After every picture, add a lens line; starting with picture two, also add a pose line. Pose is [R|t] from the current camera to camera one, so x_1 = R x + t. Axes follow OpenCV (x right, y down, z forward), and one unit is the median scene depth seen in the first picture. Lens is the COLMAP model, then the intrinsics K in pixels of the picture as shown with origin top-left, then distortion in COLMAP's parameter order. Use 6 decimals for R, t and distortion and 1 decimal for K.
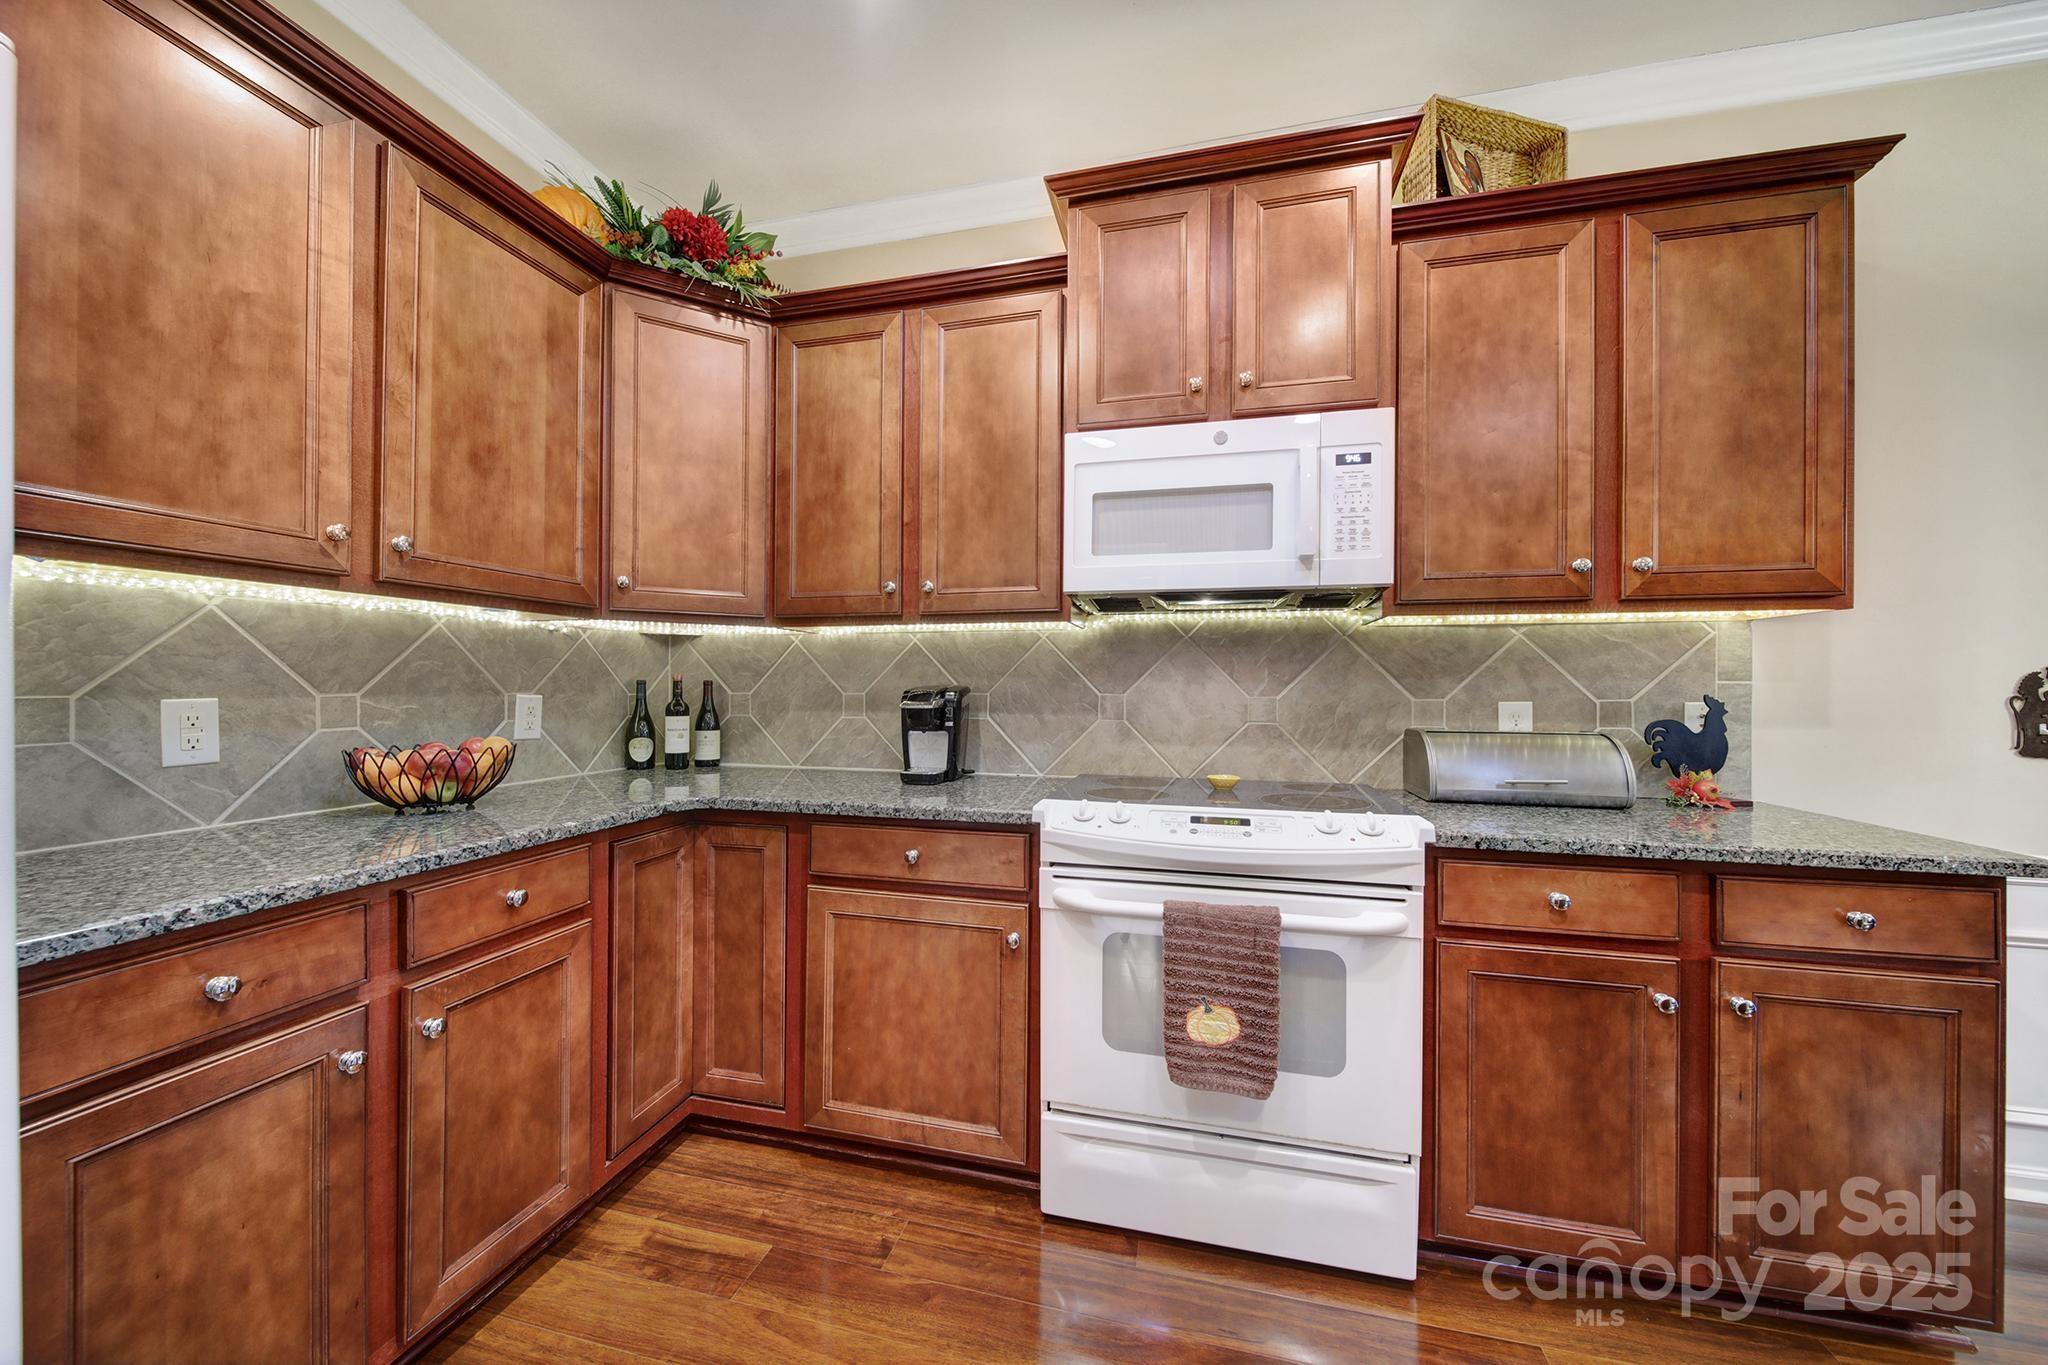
lens RADIAL K [[728.0, 0, 1024.0], [0, 728.0, 682.5], [0, 0, 1]] dist [-0.000785, -0.000207]
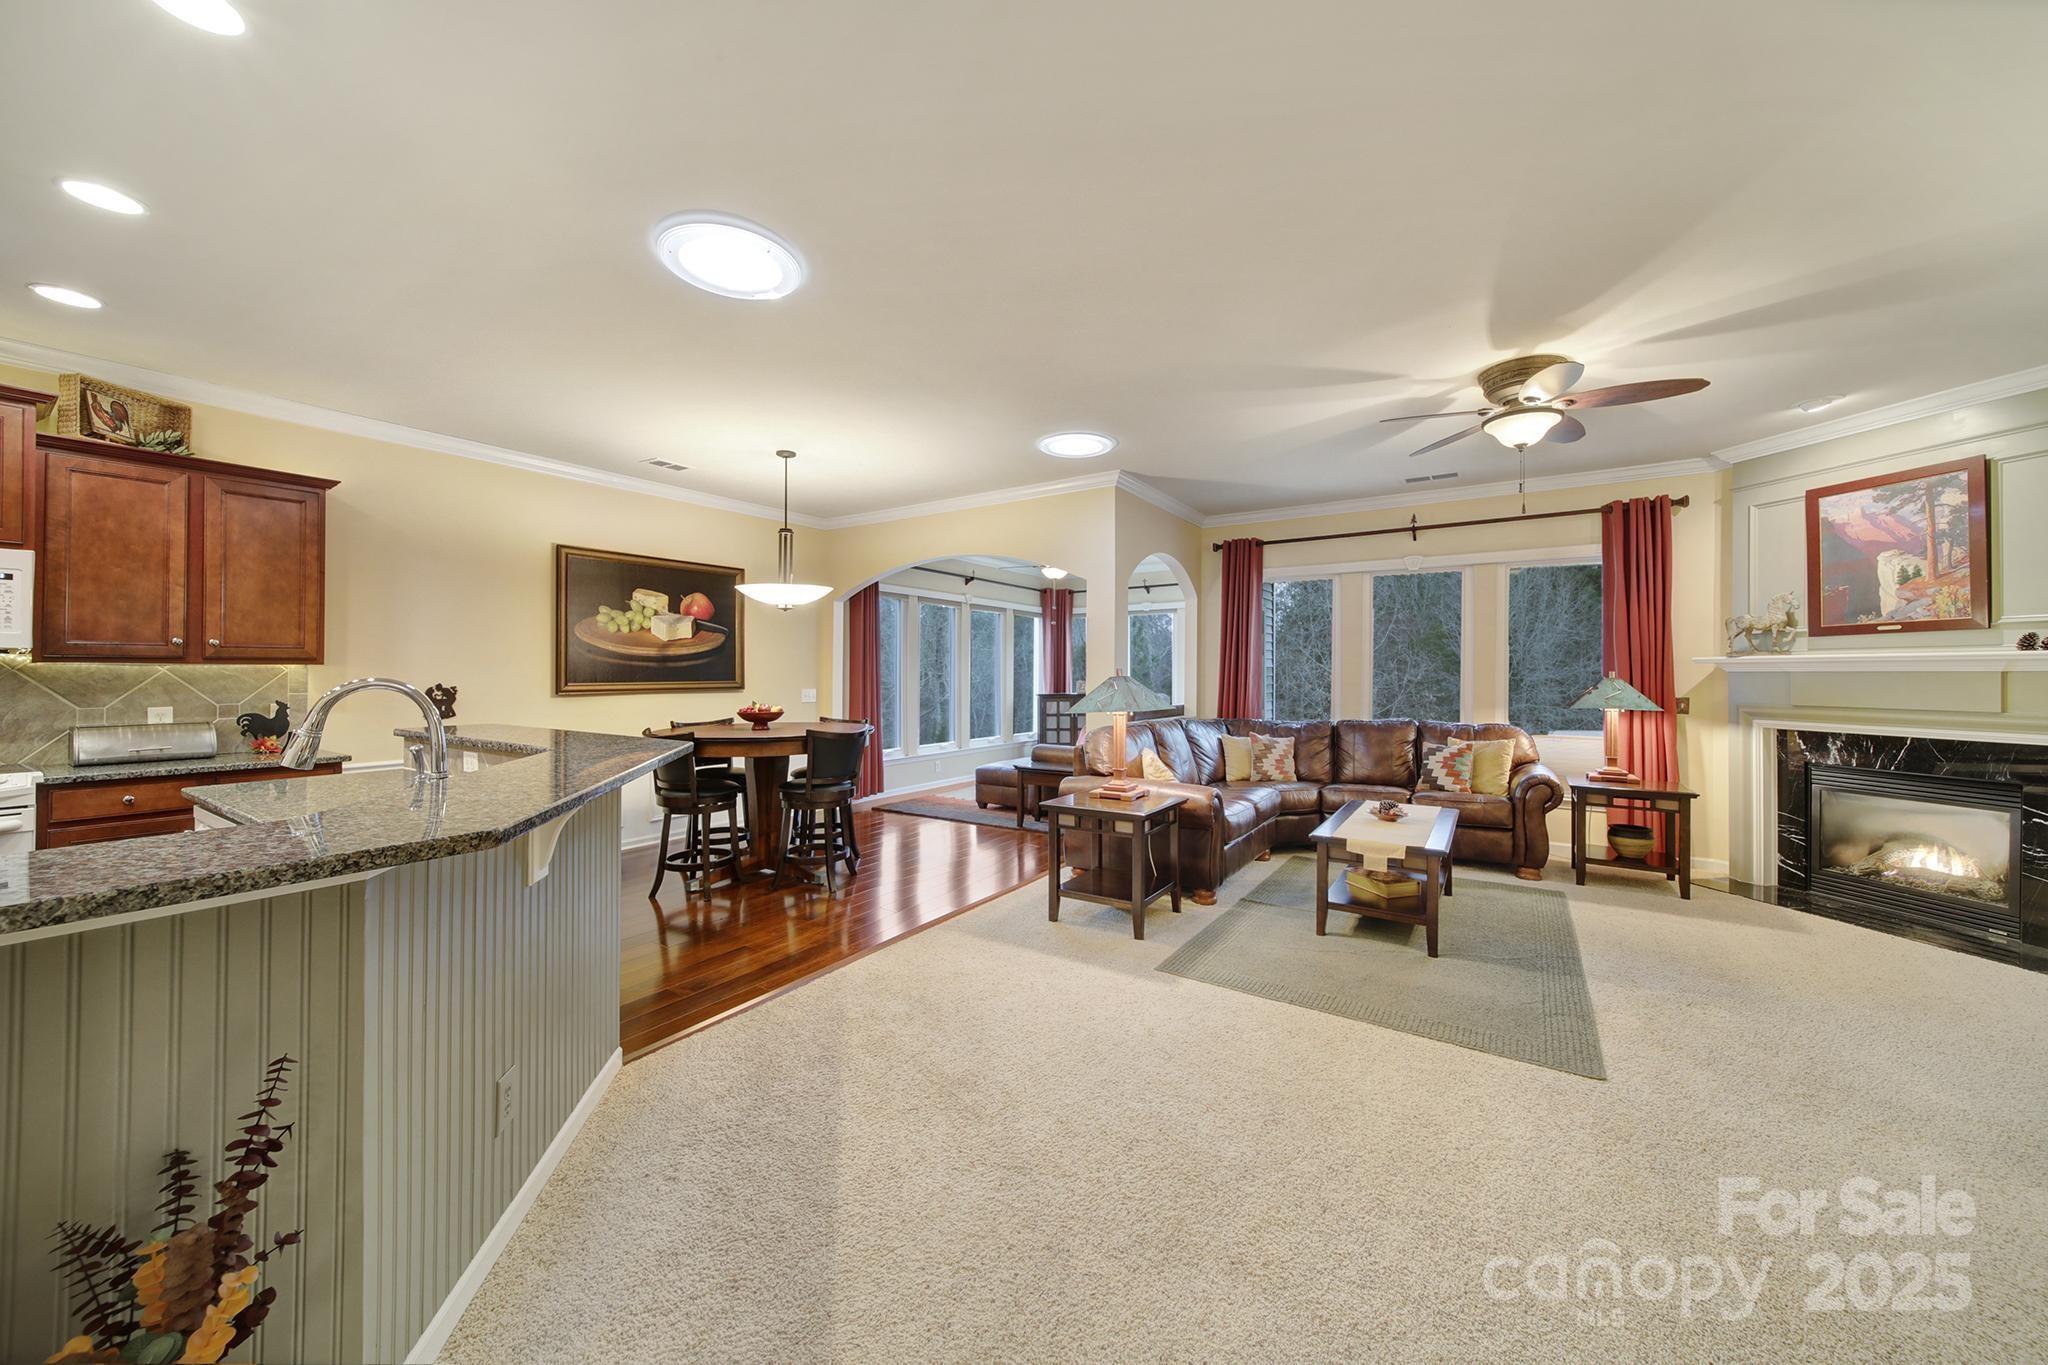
lens RADIAL K [[728.2, 0, 1022.6], [0, 728.2, 668.3], [0, 0, 1]] dist [0.000100, -0.002153]
pose [[0.324378, -0.000118, 0.945928, -0.341002], [-0.002888, 0.999995, 0.001115, -0.080196], [-0.945923, -0.003093, 0.324376, -1.648132]]
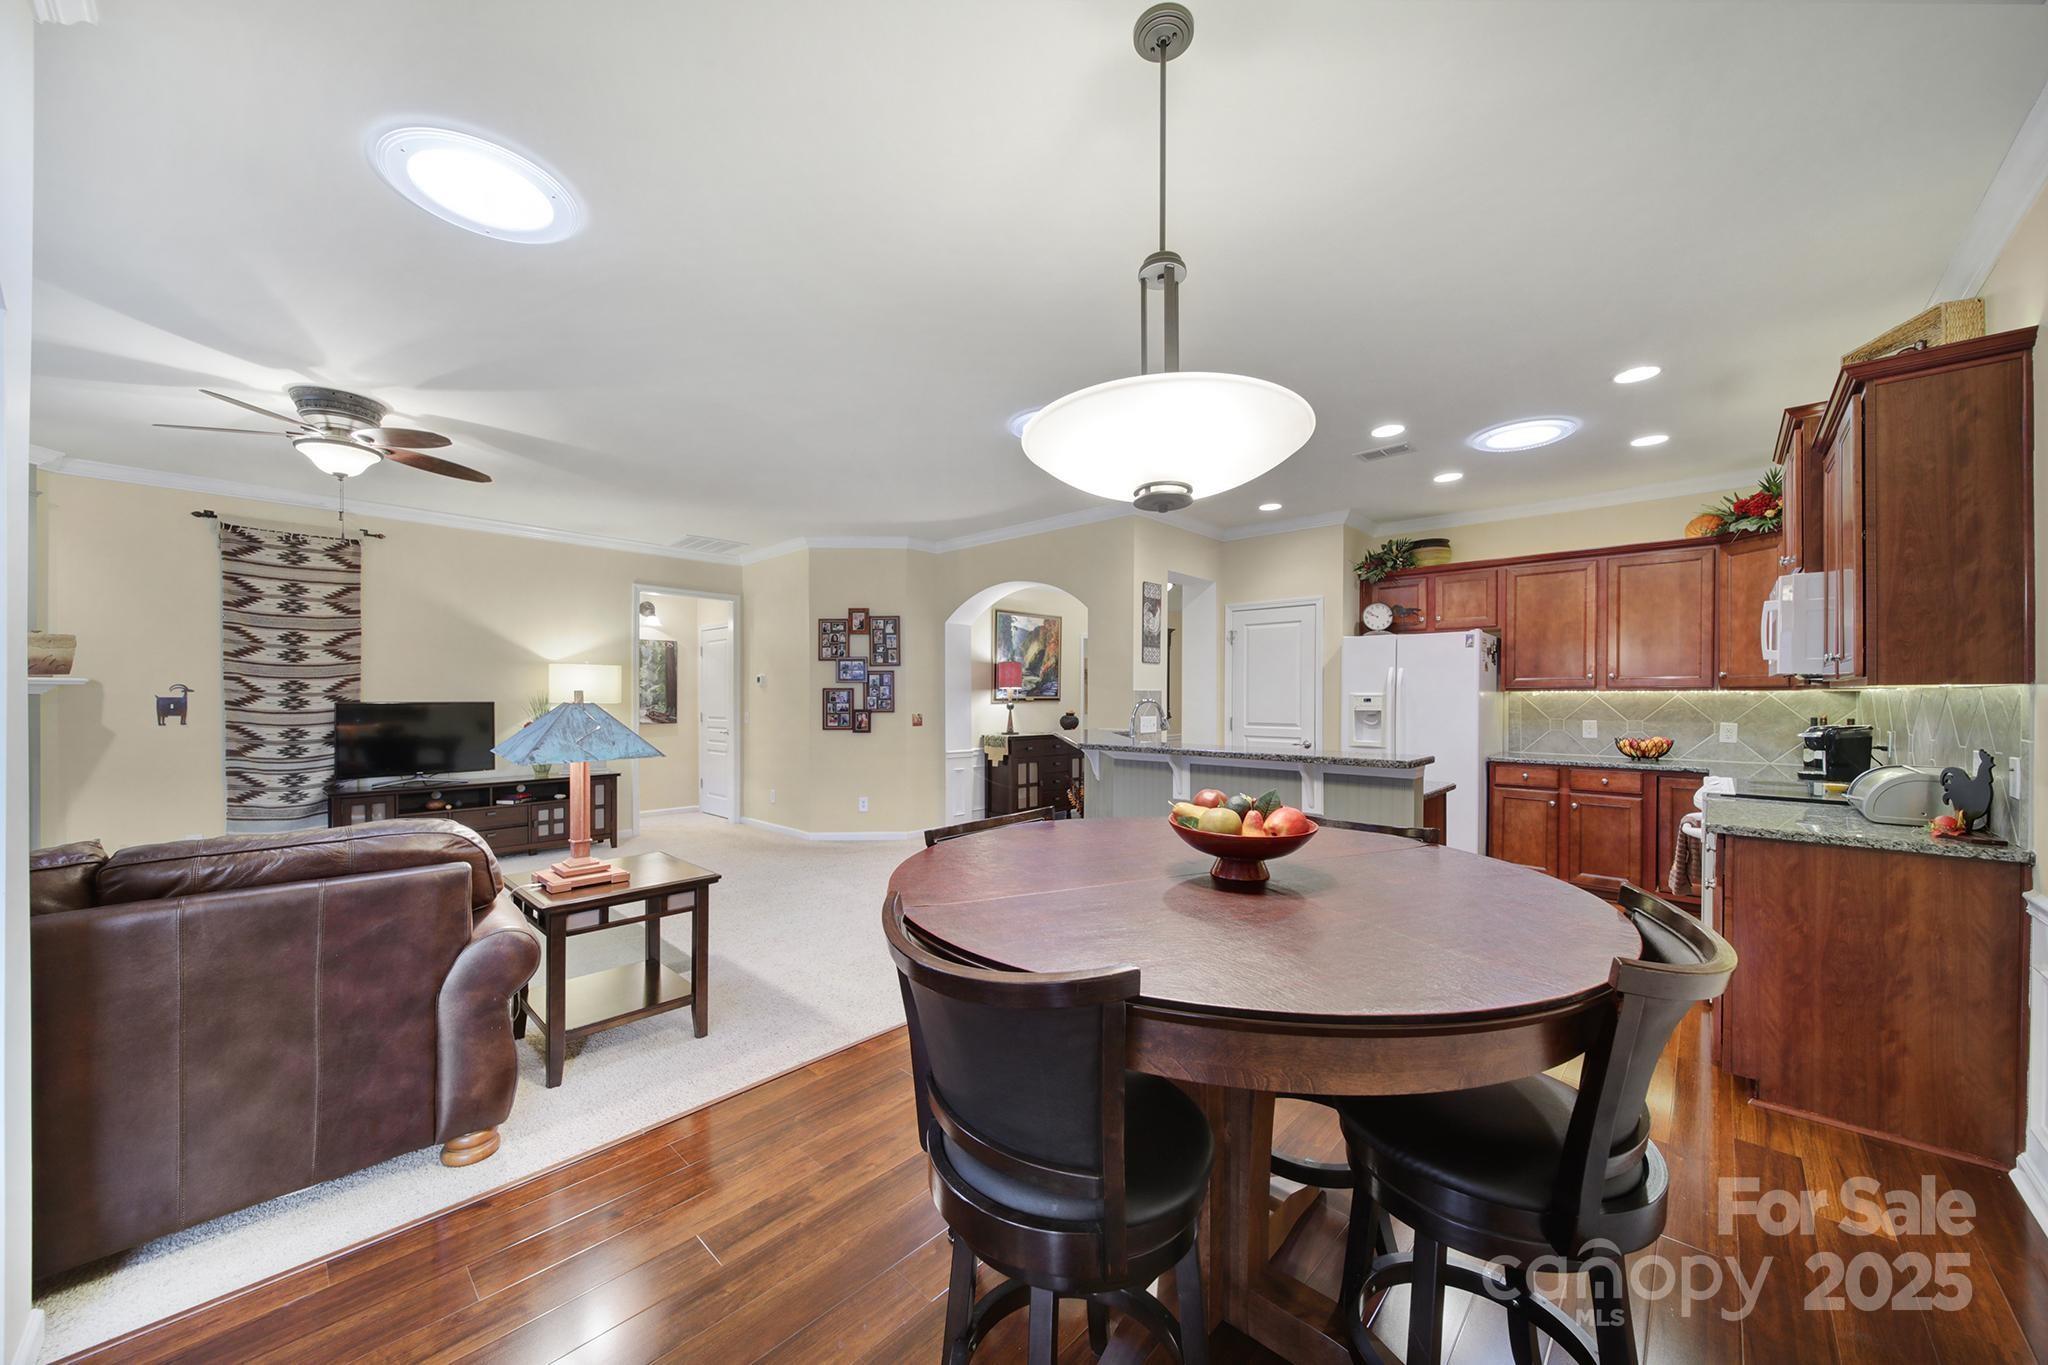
lens RADIAL K [[725.7, 0, 1023.0], [0, 725.7, 696.4], [0, 0, 1]] dist [0.000549, -0.001775]
pose [[-0.483784, -0.005134, -0.875172, 2.541245], [0.000242, 0.999982, -0.006000, -0.058139], [0.875187, -0.003115, -0.483774, 0.182870]]
